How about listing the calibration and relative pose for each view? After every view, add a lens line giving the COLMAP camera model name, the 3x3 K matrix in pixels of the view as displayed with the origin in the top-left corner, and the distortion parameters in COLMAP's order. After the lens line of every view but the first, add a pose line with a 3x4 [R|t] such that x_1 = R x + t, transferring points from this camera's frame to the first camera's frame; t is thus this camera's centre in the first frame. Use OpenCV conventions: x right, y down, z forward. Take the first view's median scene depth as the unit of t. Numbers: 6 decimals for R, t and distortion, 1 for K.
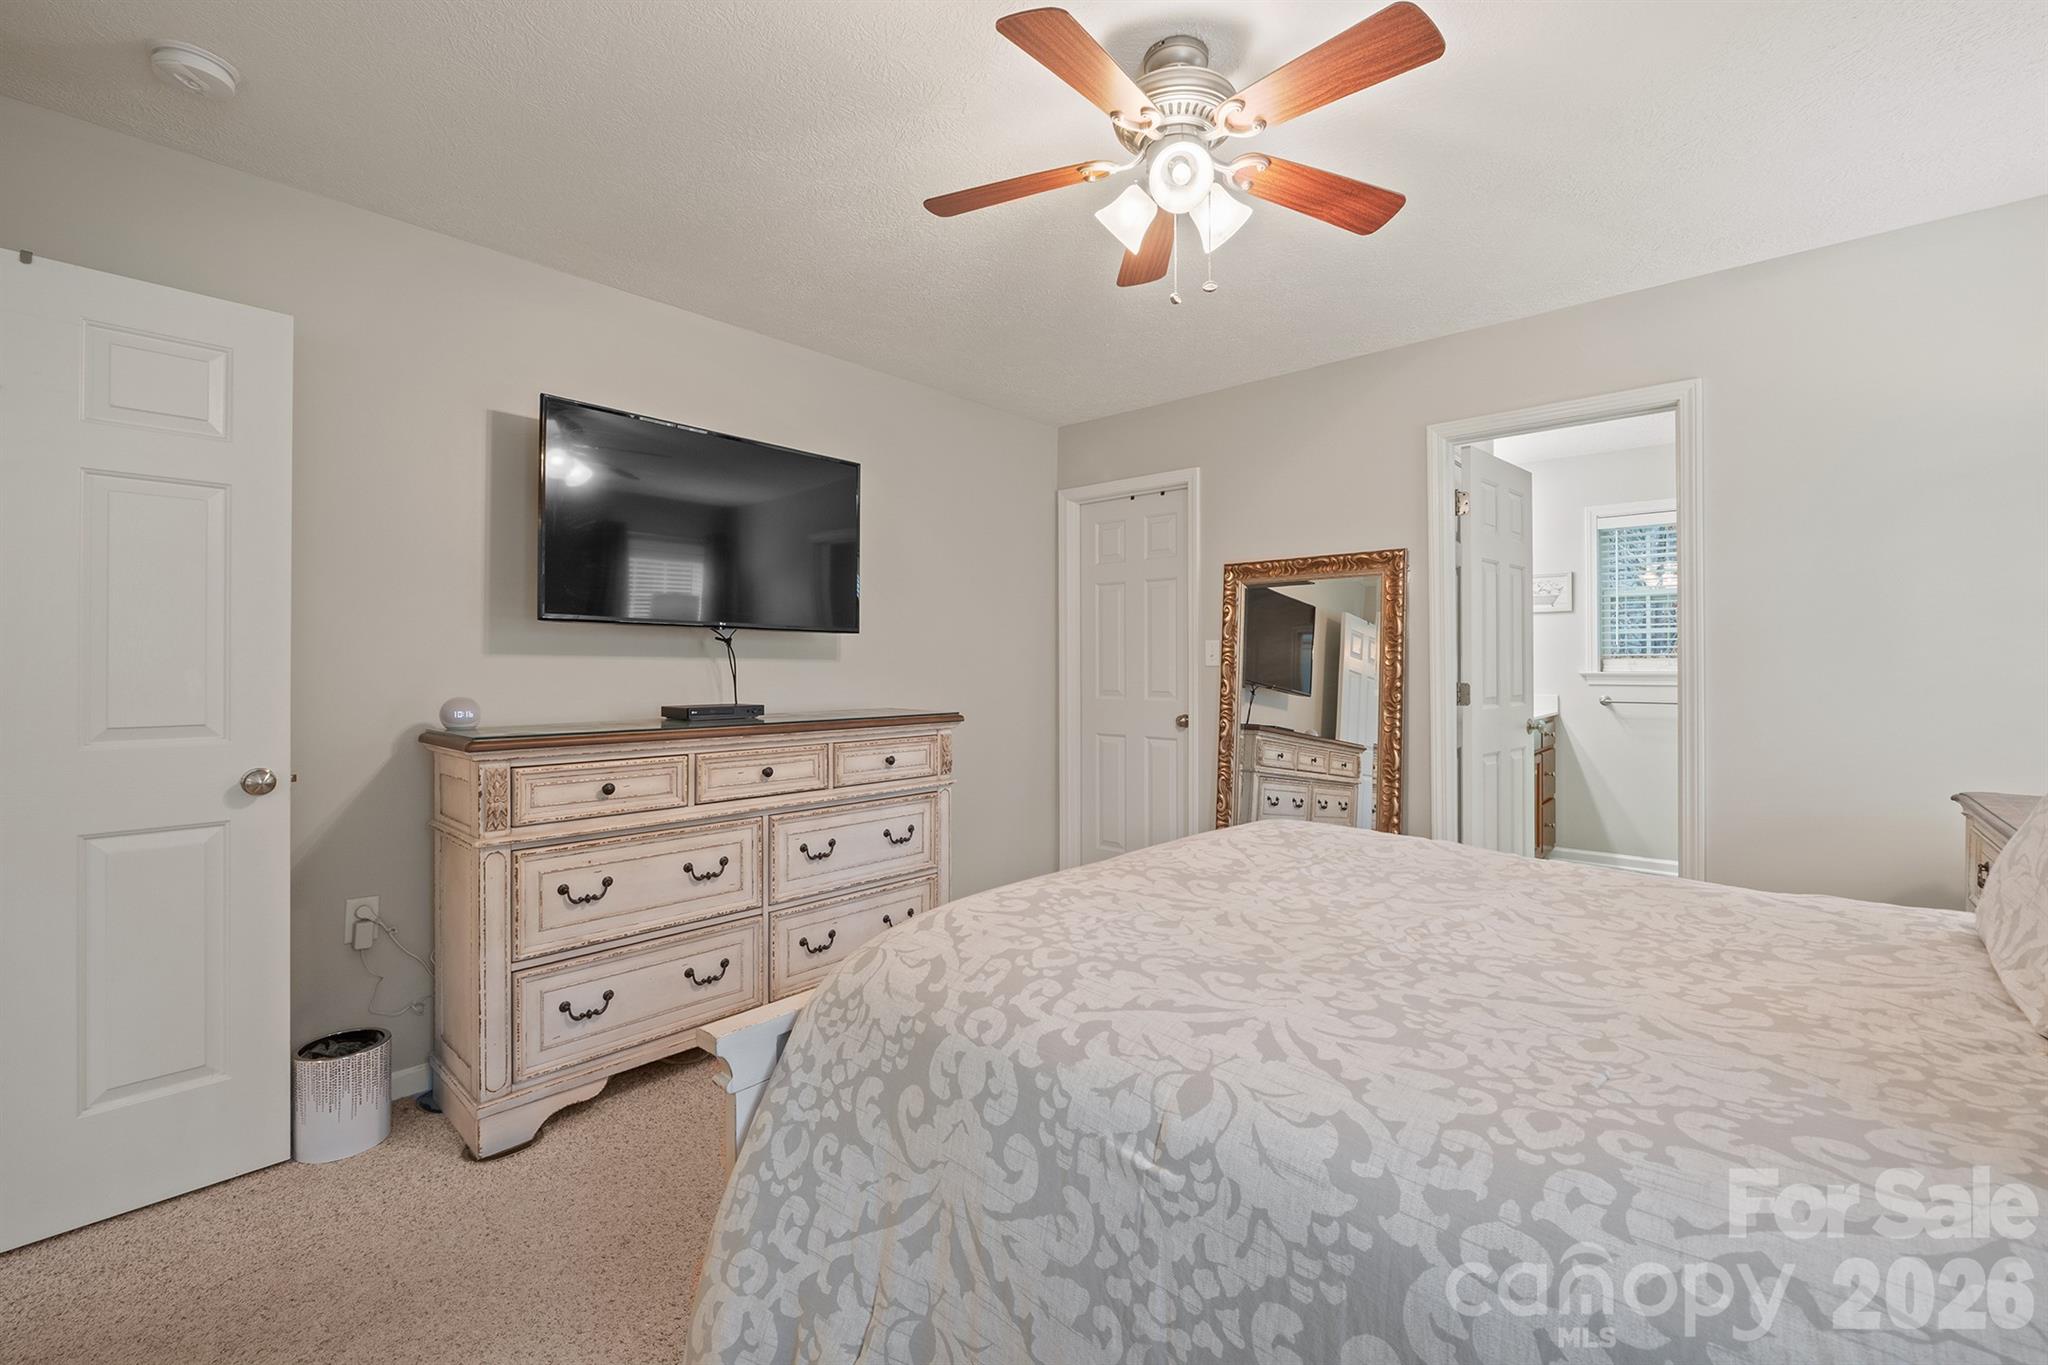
lens RADIAL K [[864.2, 0, 1037.0], [0, 864.2, 660.2], [0, 0, 1]] dist [-0.007357, -0.000646]
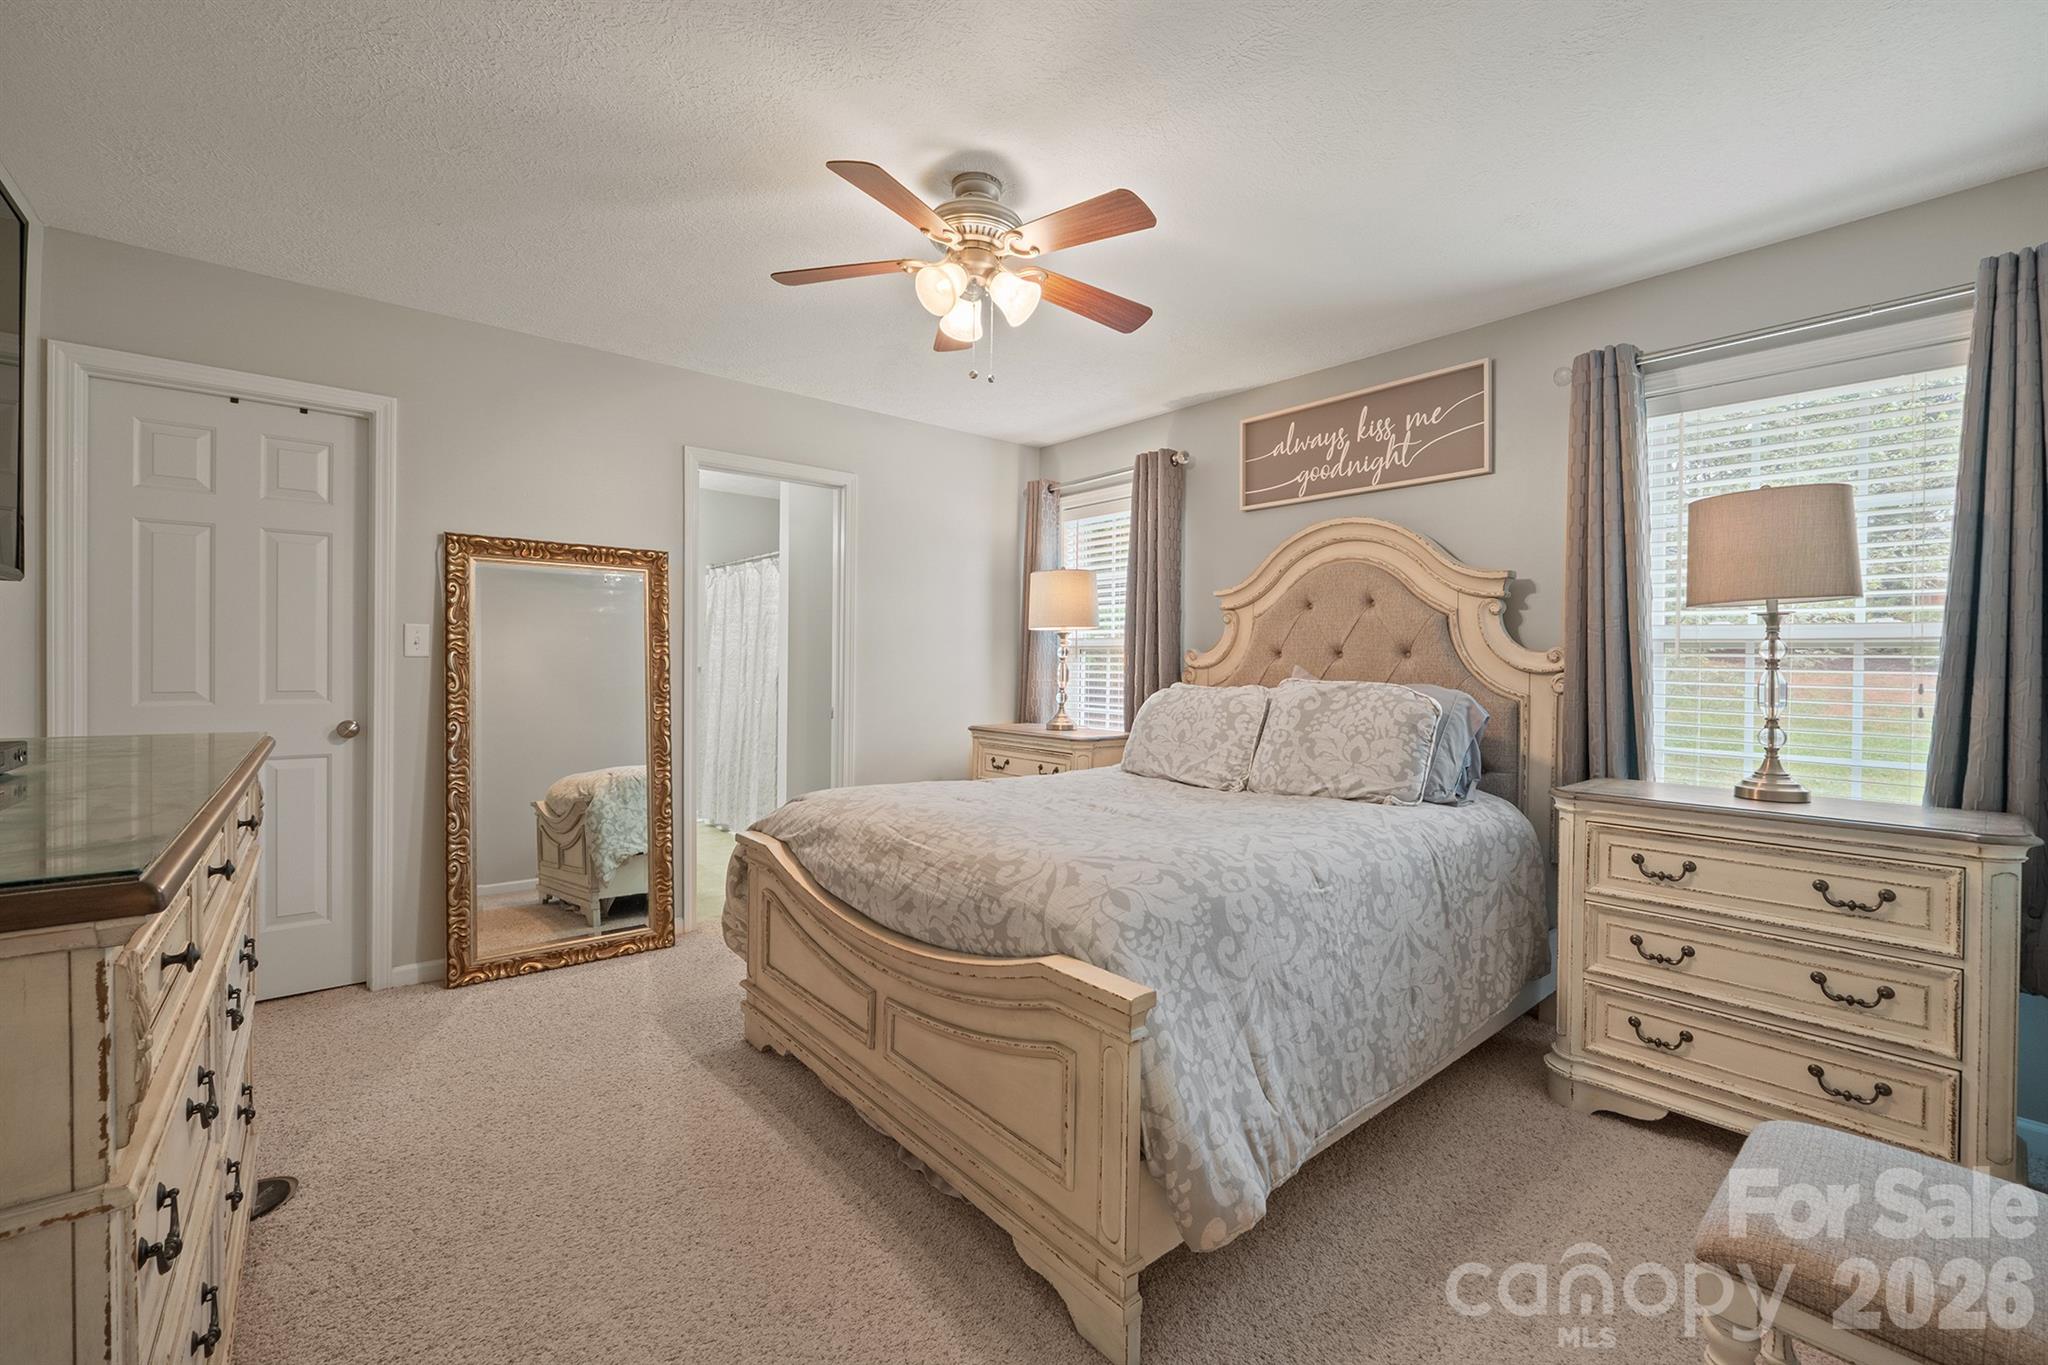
lens RADIAL K [[842.2, 0, 1037.7], [0, 842.2, 669.1], [0, 0, 1]] dist [-0.021115, -0.000252]
pose [[0.139031, 0.000415, 0.990288, -0.558285], [-0.017115, 0.999852, 0.001983, 0.008307], [-0.990140, -0.017224, 0.139017, 0.382477]]
